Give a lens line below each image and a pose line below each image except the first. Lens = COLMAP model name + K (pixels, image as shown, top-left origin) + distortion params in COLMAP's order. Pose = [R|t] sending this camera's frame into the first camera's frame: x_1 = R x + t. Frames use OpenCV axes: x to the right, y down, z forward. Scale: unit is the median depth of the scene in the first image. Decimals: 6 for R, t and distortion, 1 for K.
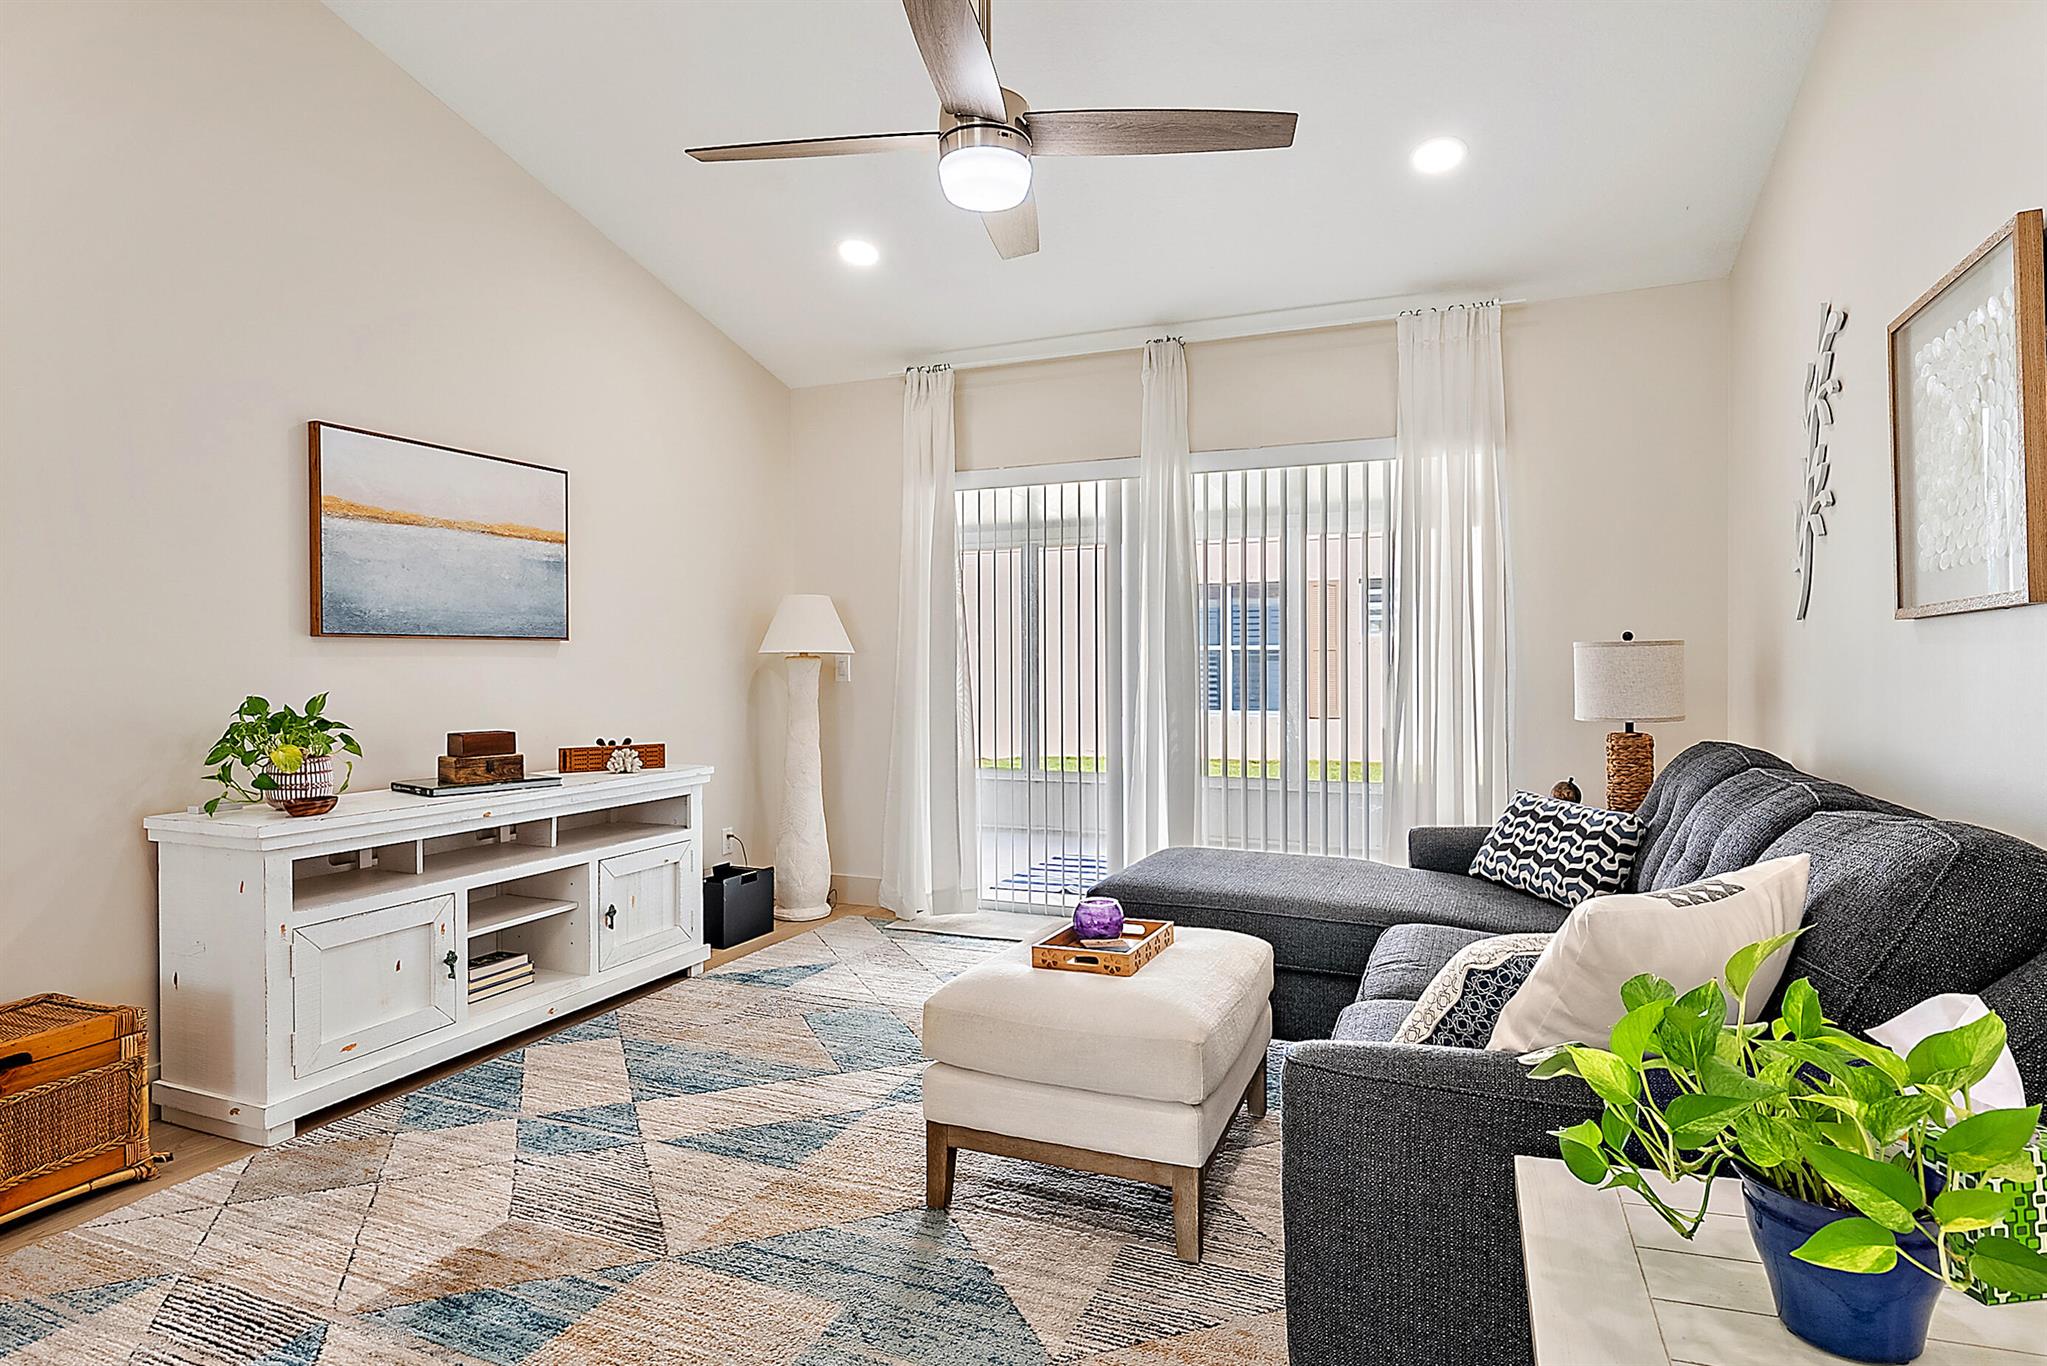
lens RADIAL K [[1080.1, 0, 1024.7], [0, 1080.1, 672.8], [0, 0, 1]] dist [-0.002220, -0.000497]
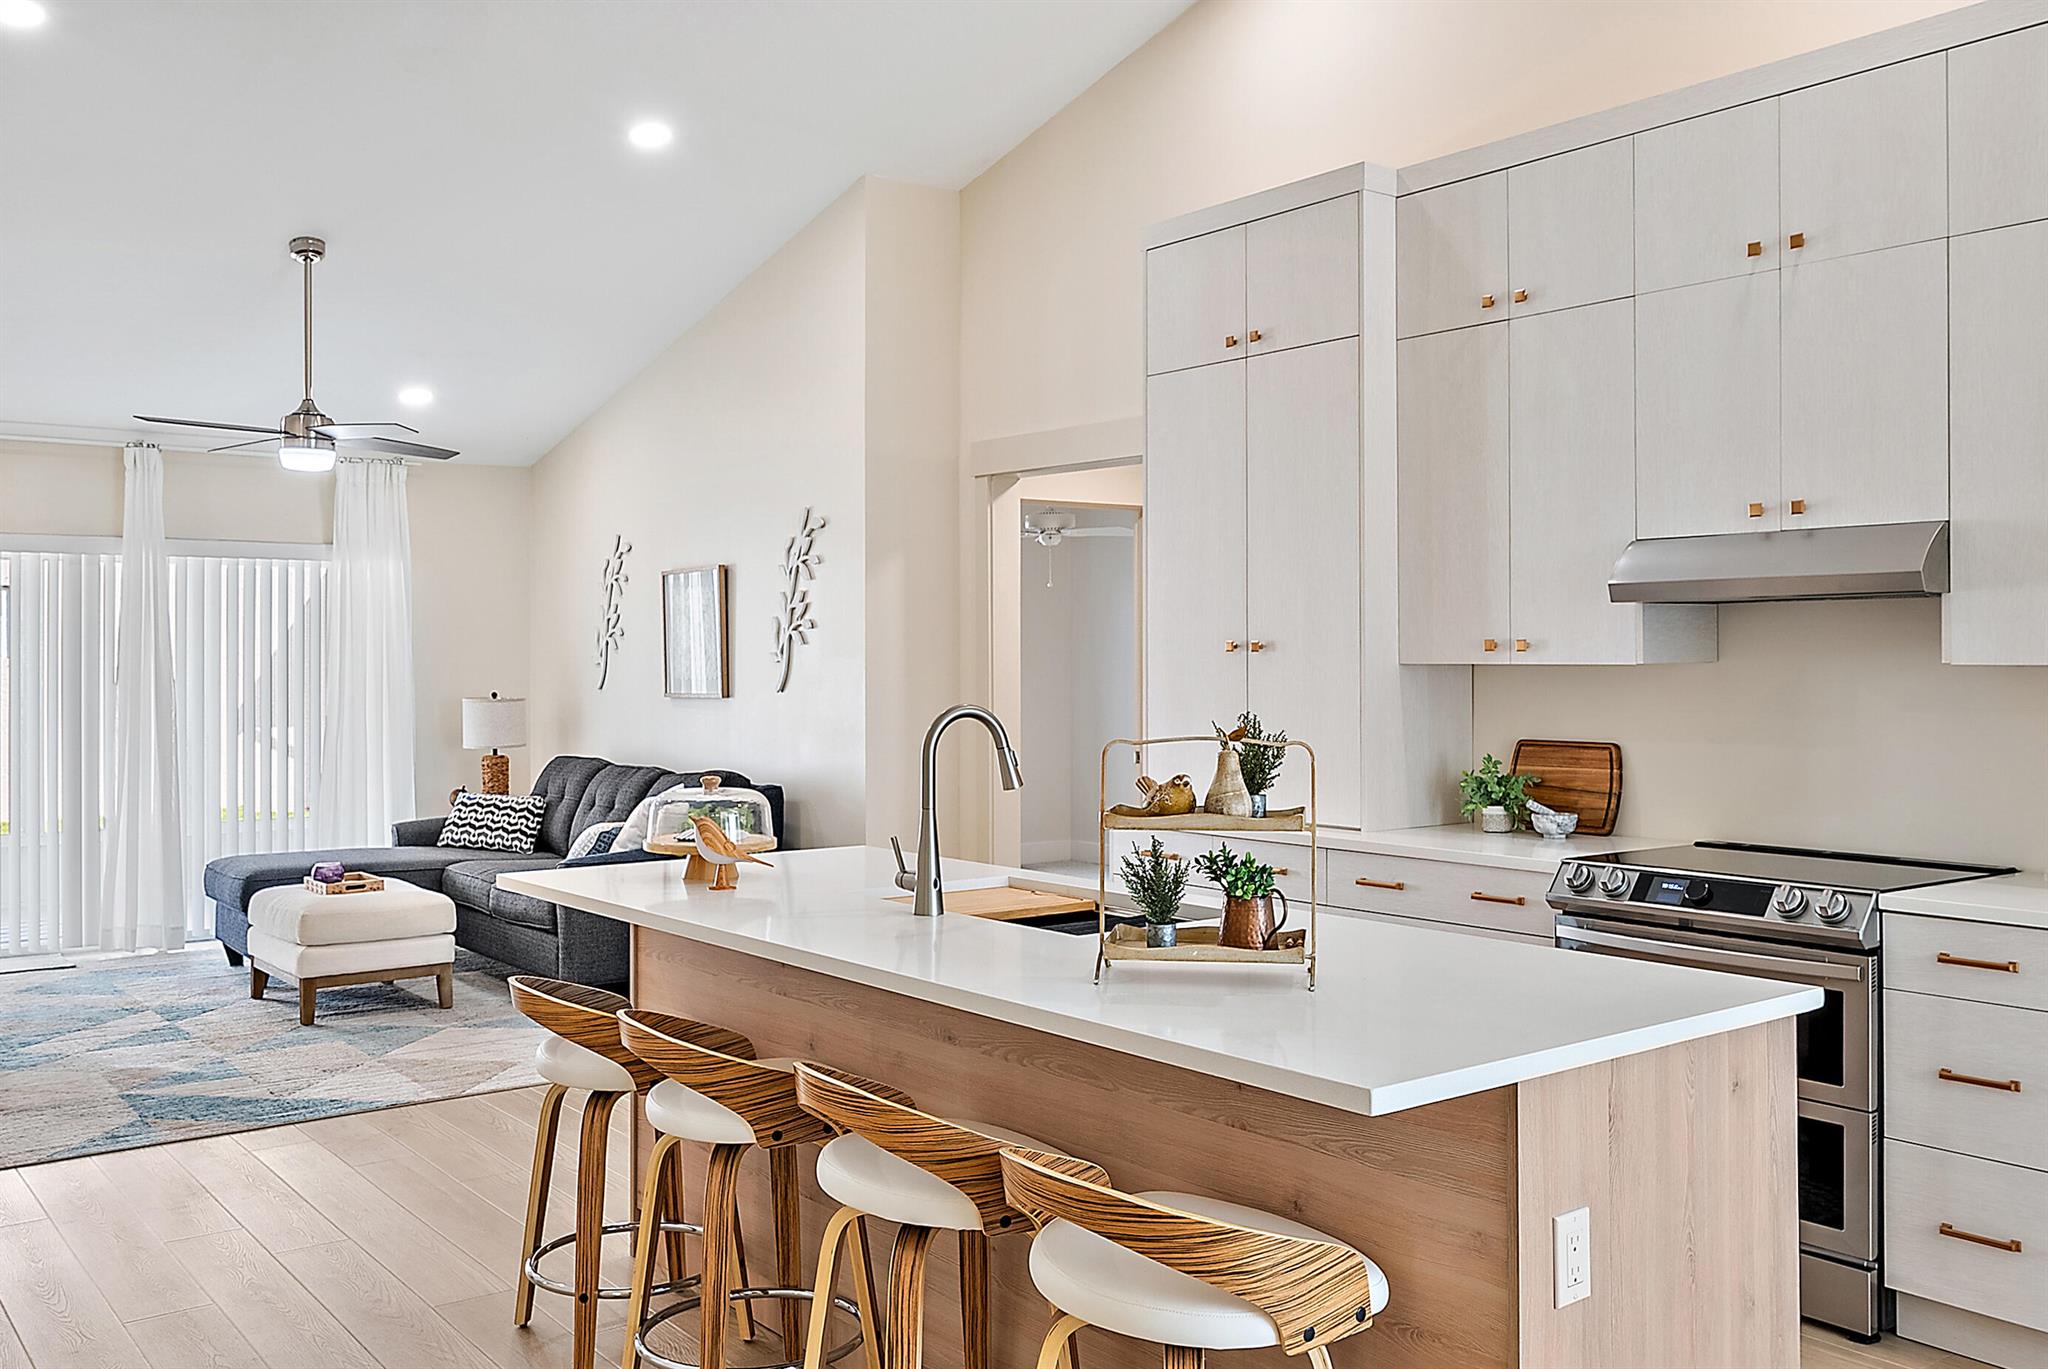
lens RADIAL K [[1771.2, 0, 1029.6], [0, 1771.2, 672.1], [0, 0, 1]] dist [-0.009753, 0.007570]
pose [[0.497816, -0.004672, 0.867270, -1.433022], [0.010987, 0.999939, -0.000920, -0.061186], [-0.867213, 0.009986, 0.497838, -1.081228]]
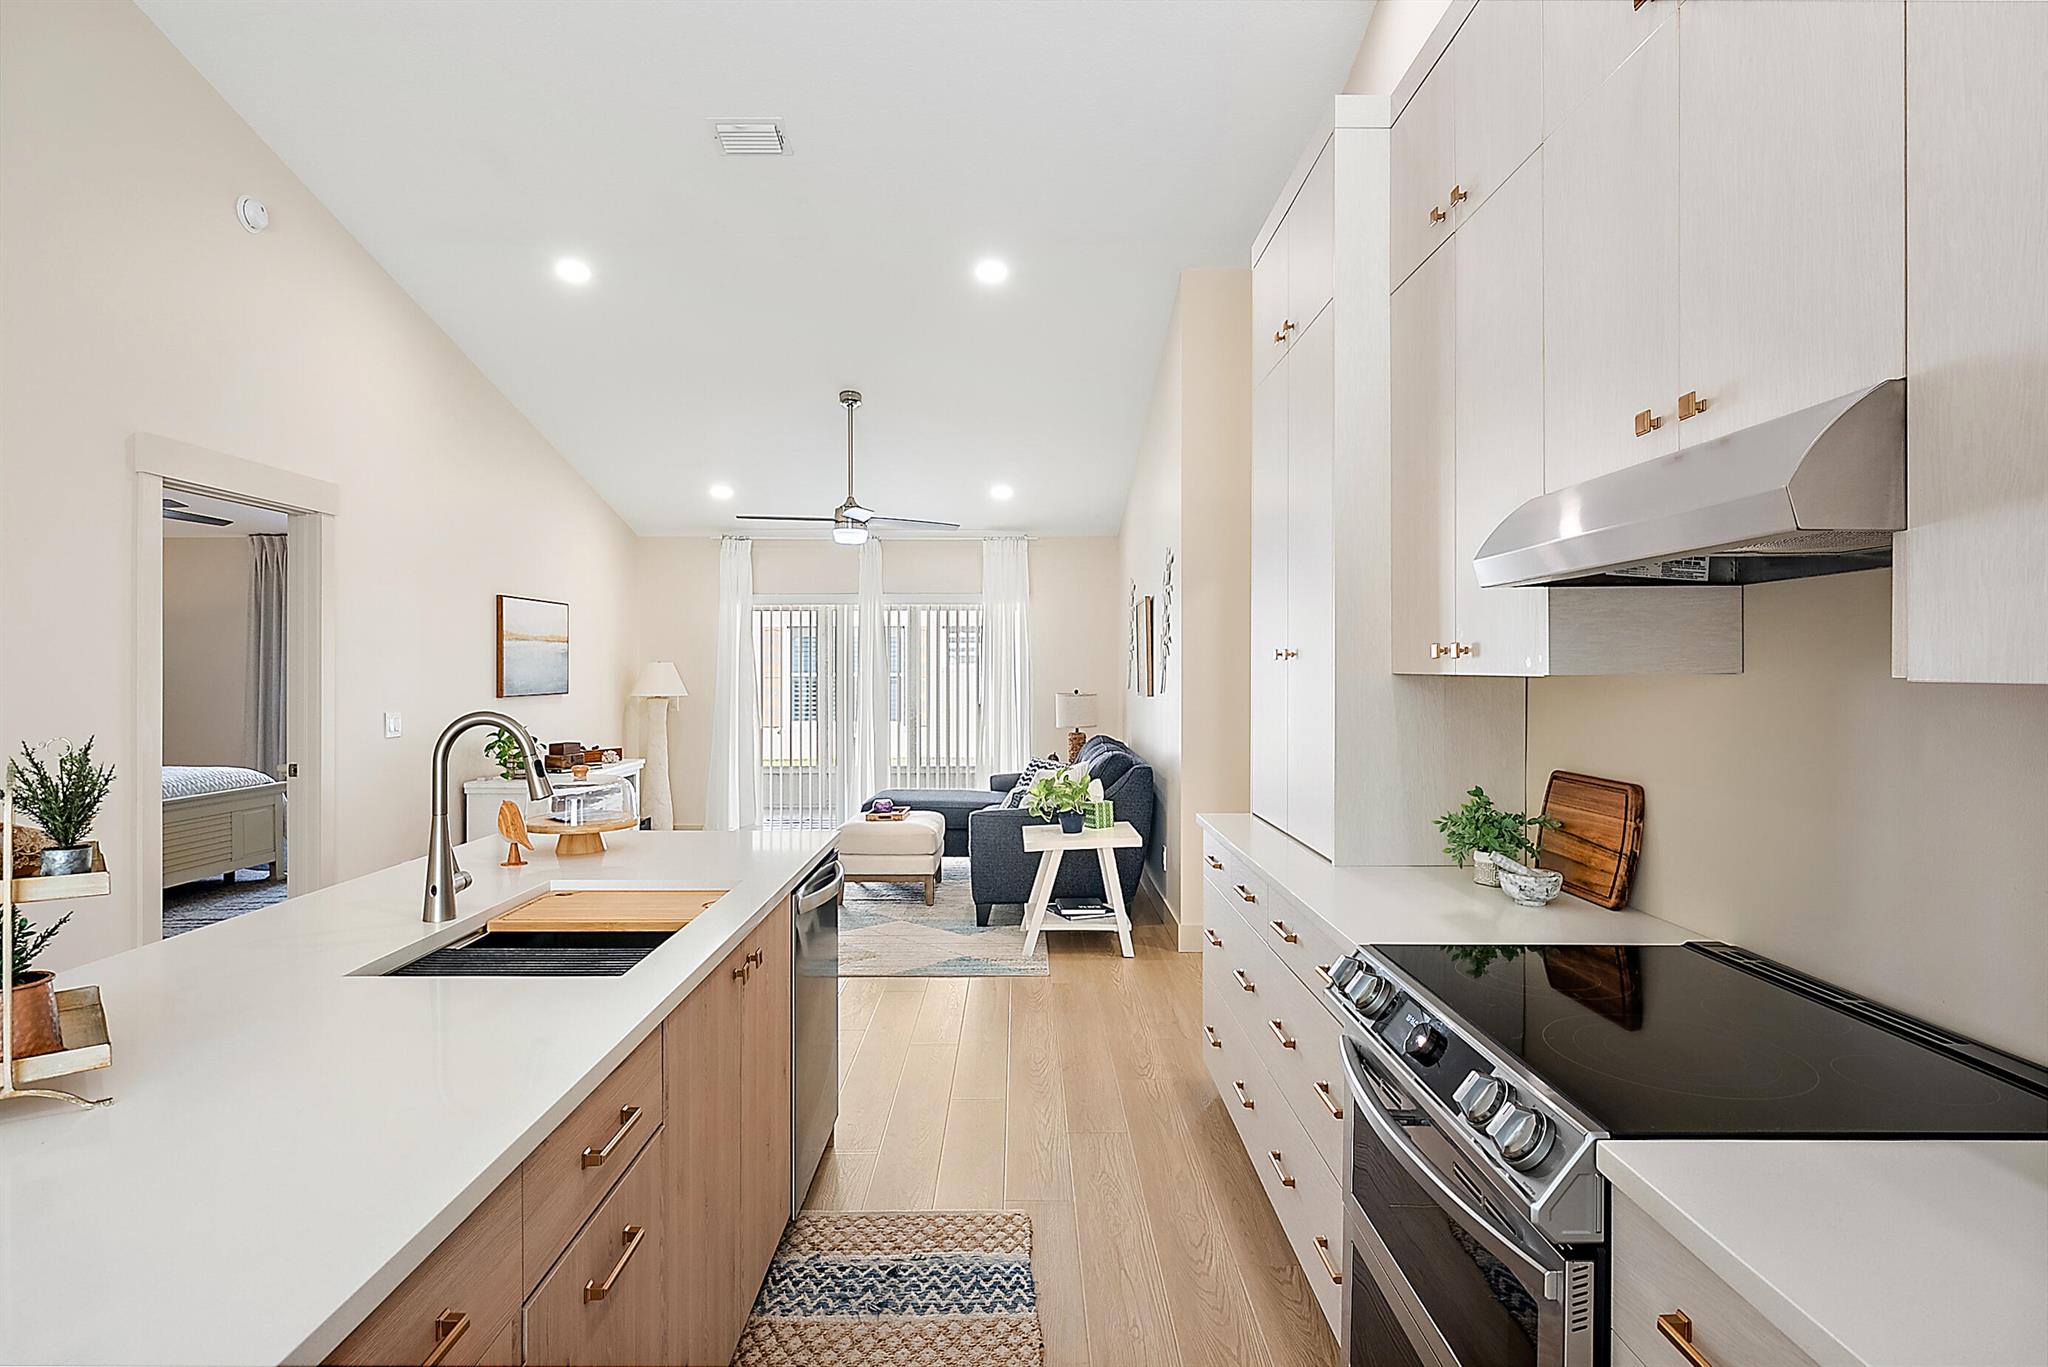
lens RADIAL K [[1080.6, 0, 1023.3], [0, 1080.6, 684.3], [0, 0, 1]] dist [-0.002220, -0.000497]
pose [[0.922169, -0.002306, 0.386779, -0.502126], [0.001336, 0.999995, 0.002776, -0.061087], [-0.386784, -0.002044, 0.922168, -1.231592]]
